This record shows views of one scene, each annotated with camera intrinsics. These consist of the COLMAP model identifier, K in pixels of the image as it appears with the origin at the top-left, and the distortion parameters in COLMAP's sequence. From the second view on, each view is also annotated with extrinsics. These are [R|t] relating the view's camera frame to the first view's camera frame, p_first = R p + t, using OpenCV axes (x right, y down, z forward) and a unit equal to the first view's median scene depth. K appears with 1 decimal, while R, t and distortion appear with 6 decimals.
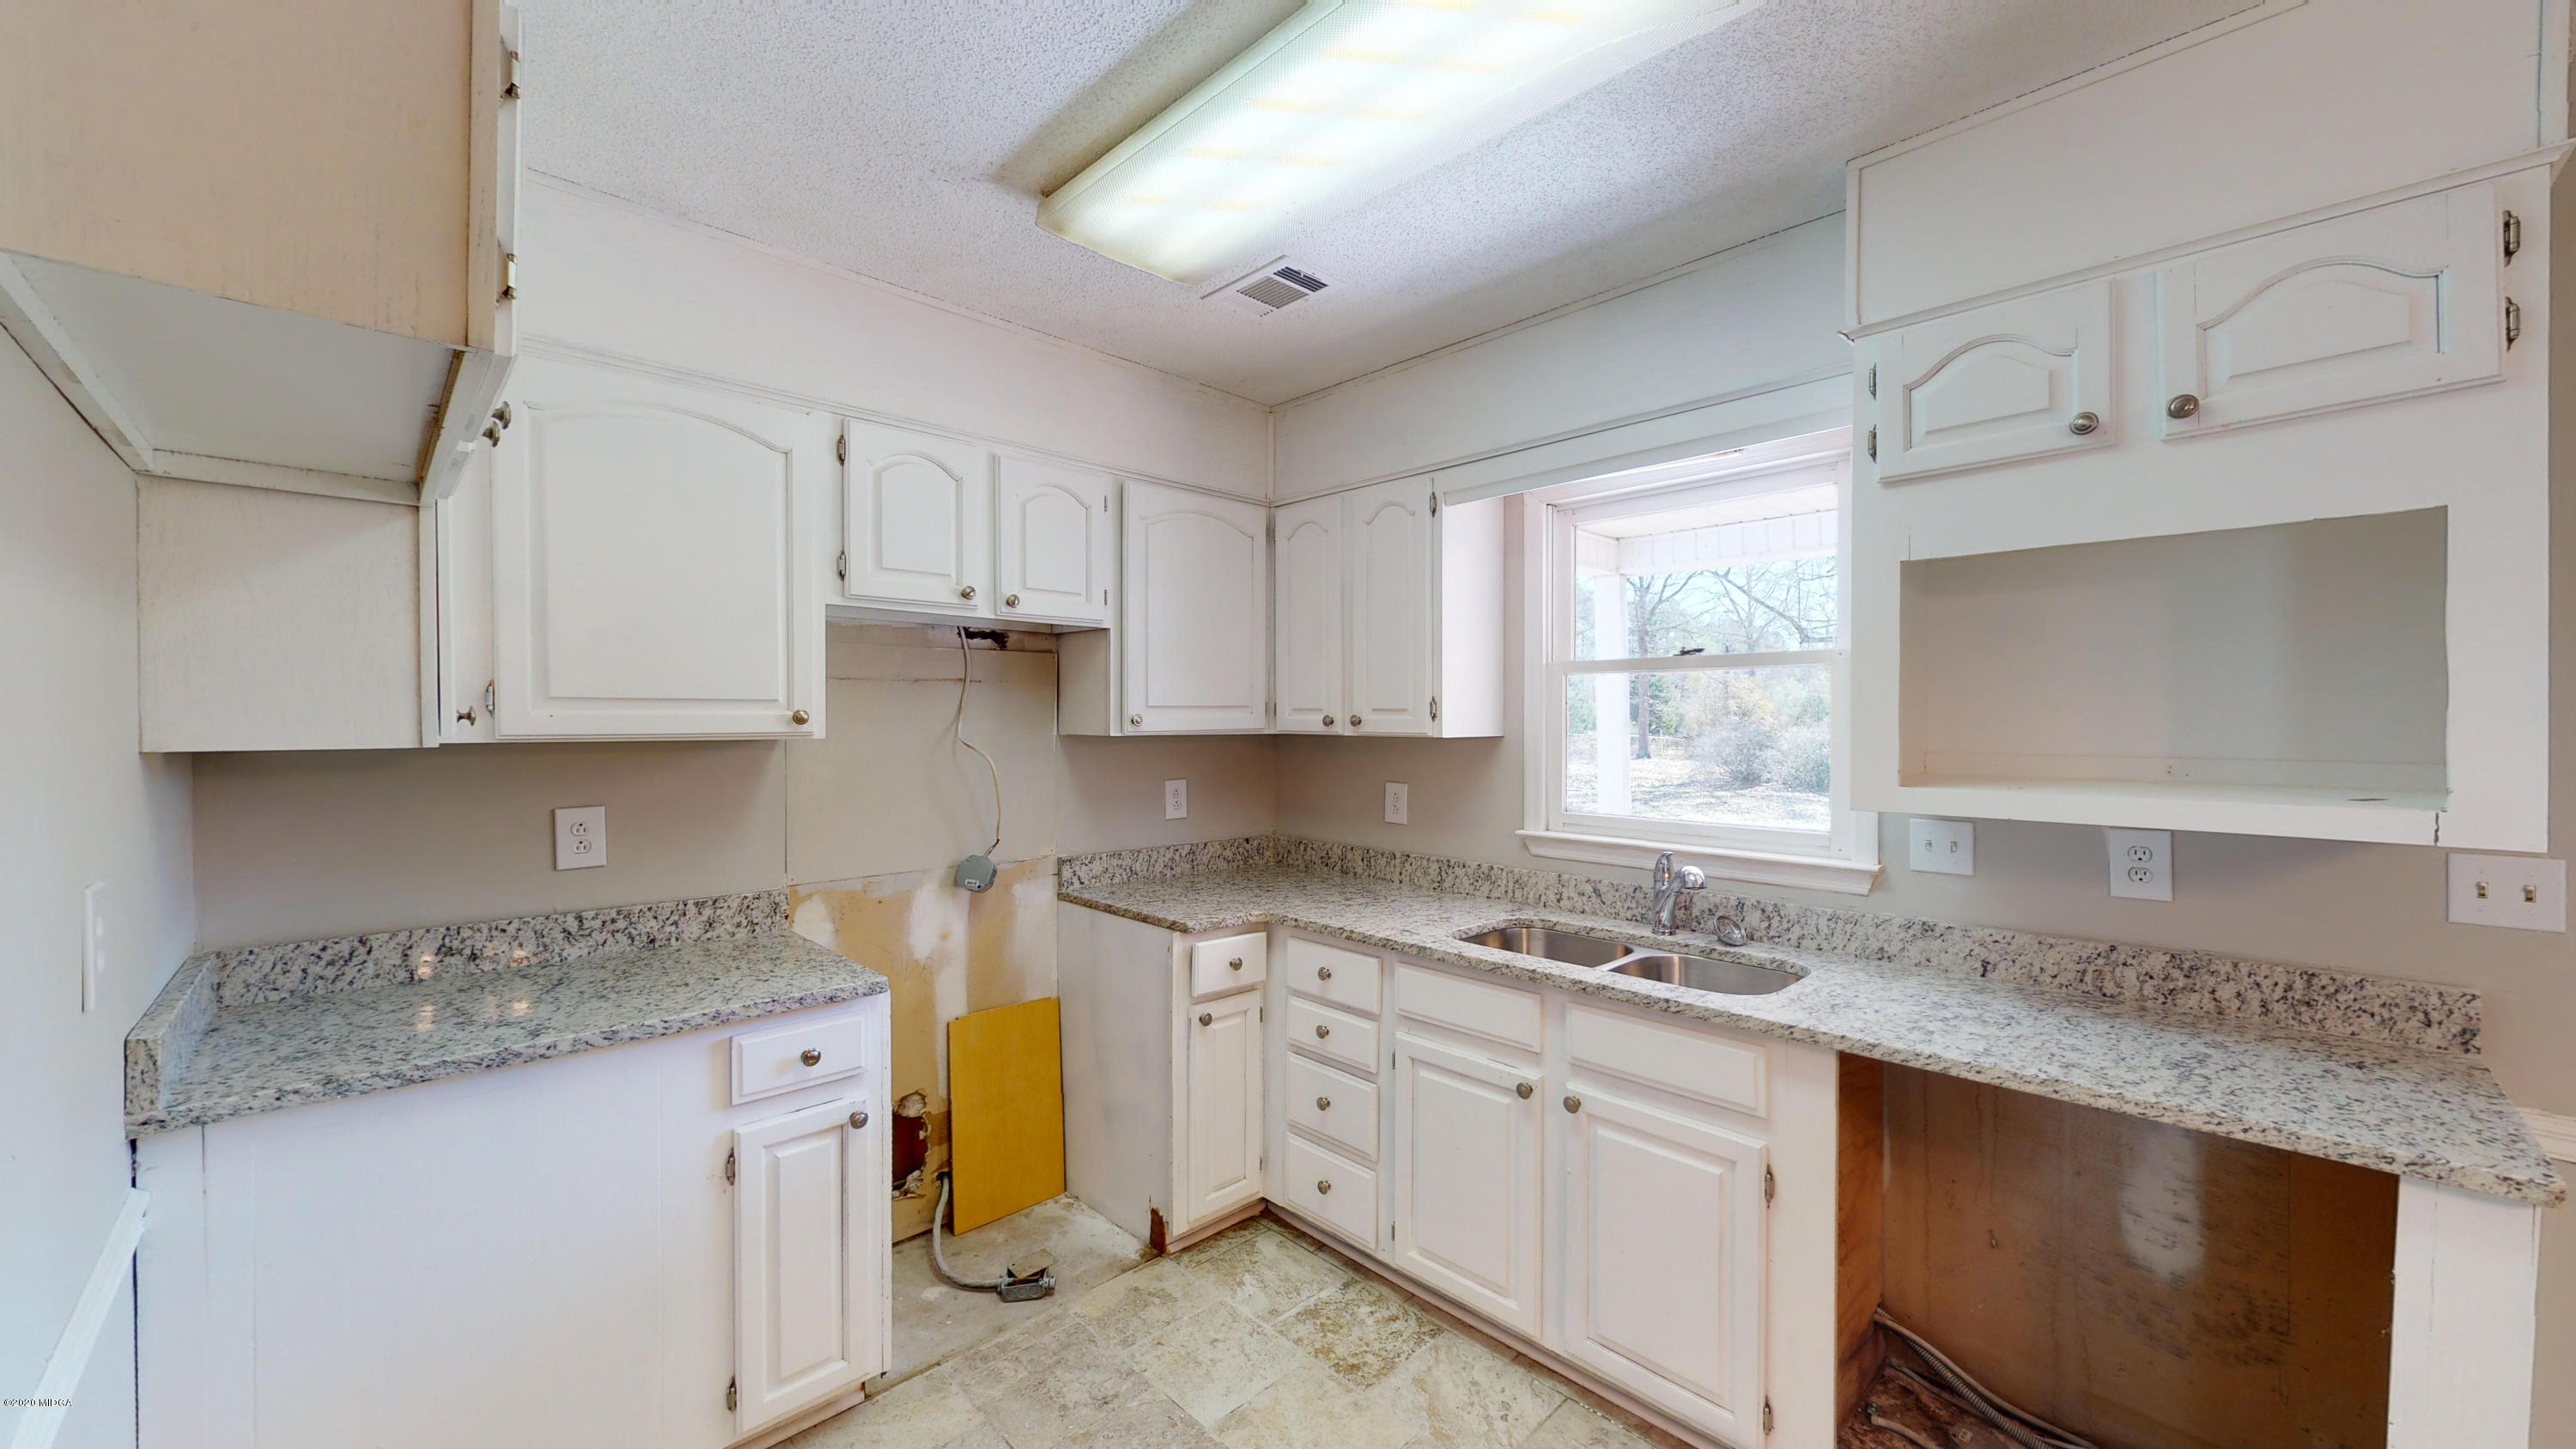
lens RADIAL K [[945.3, 0, 1283.4], [0, 945.3, 727.2], [0, 0, 1]] dist [0.002753, -0.000456]
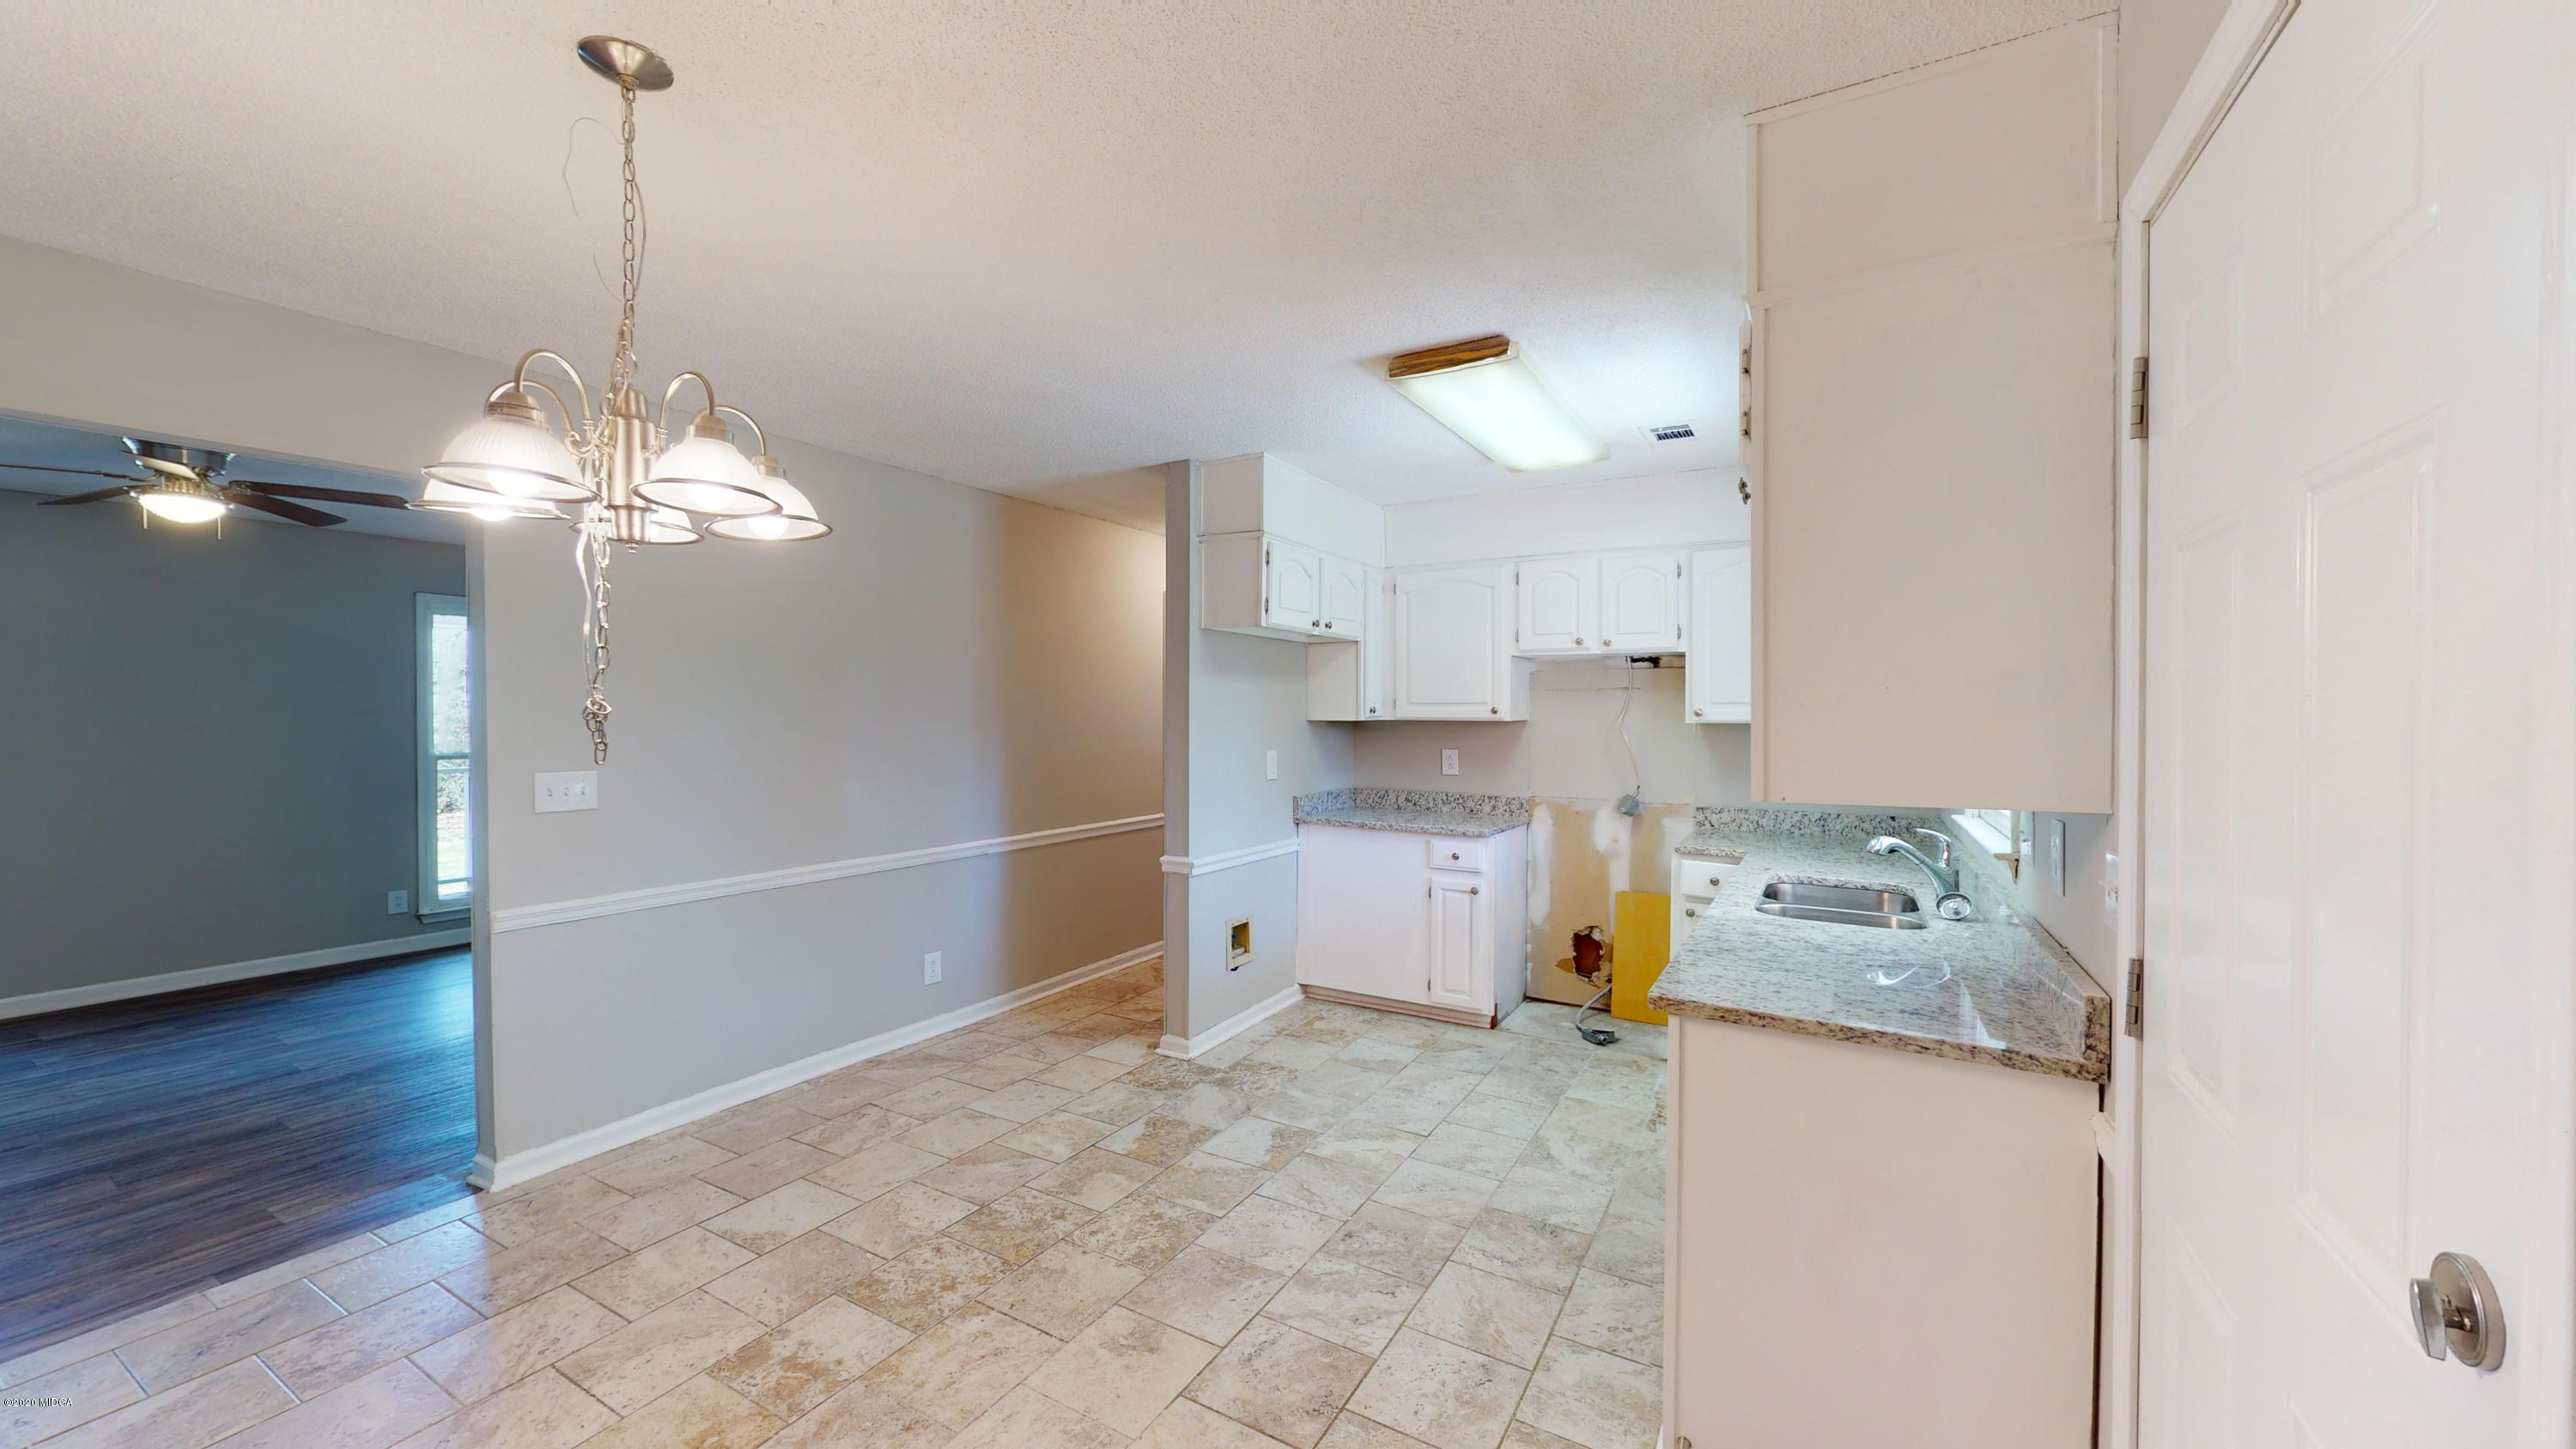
lens RADIAL K [[945.3, 0, 1281.1], [0, 945.3, 720.2], [0, 0, 1]] dist [0.002753, -0.000456]
pose [[0.262819, 0.008593, -0.964807, 1.235871], [-0.009882, 0.999932, 0.006214, 0.002054], [0.964795, 0.007901, 0.262886, -0.020957]]
